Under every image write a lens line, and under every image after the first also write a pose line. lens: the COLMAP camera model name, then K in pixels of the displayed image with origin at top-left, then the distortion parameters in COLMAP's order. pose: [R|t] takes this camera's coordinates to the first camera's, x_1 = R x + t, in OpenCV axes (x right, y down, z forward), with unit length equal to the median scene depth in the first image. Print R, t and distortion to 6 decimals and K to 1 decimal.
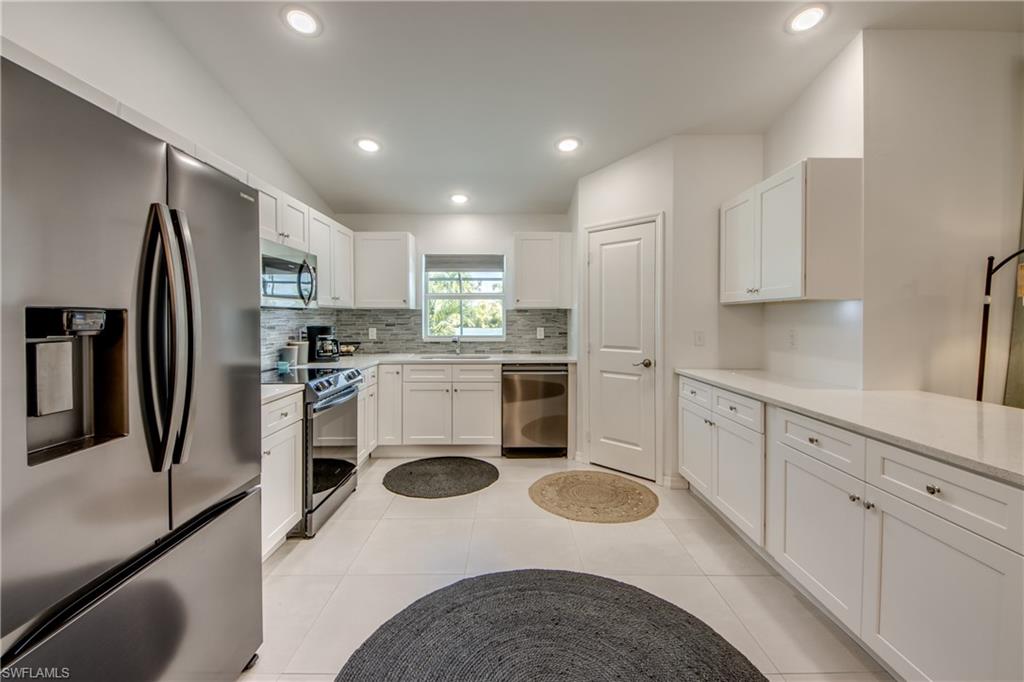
lens RADIAL K [[423.2, 0, 510.8], [0, 423.2, 322.7], [0, 0, 1]] dist [0.017949, -0.014414]
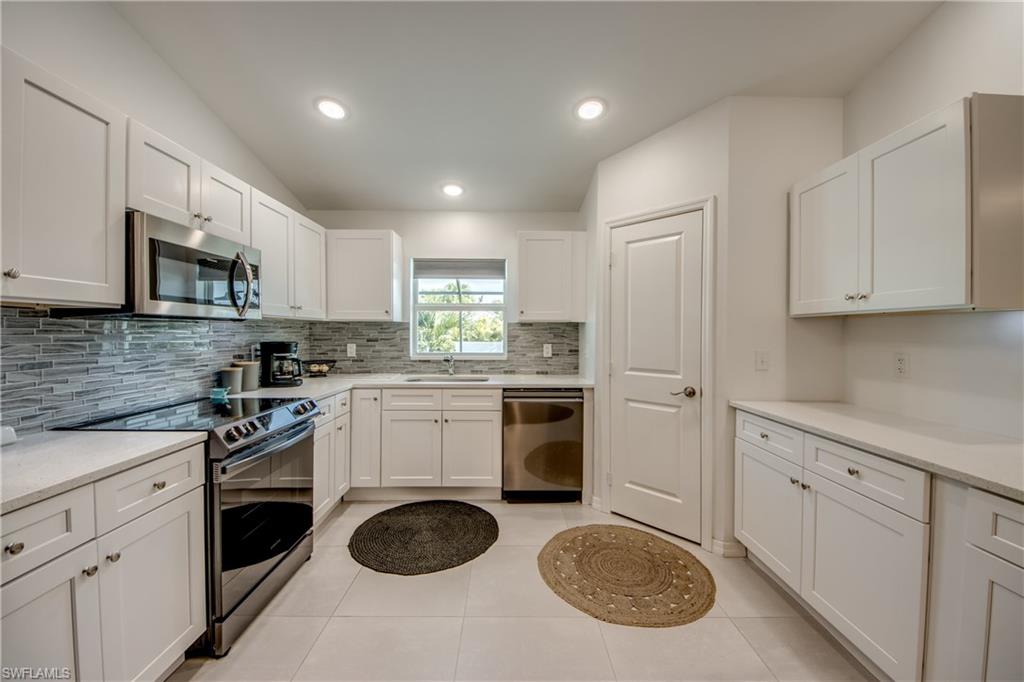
lens RADIAL K [[391.1, 0, 511.6], [0, 391.1, 335.3], [0, 0, 1]] dist [0.029598, -0.020272]
pose [[0.999973, 0.004580, 0.005725, -0.009008], [-0.004566, 0.999986, -0.002513, -0.004526], [-0.005736, 0.002487, 0.999980, 0.247402]]
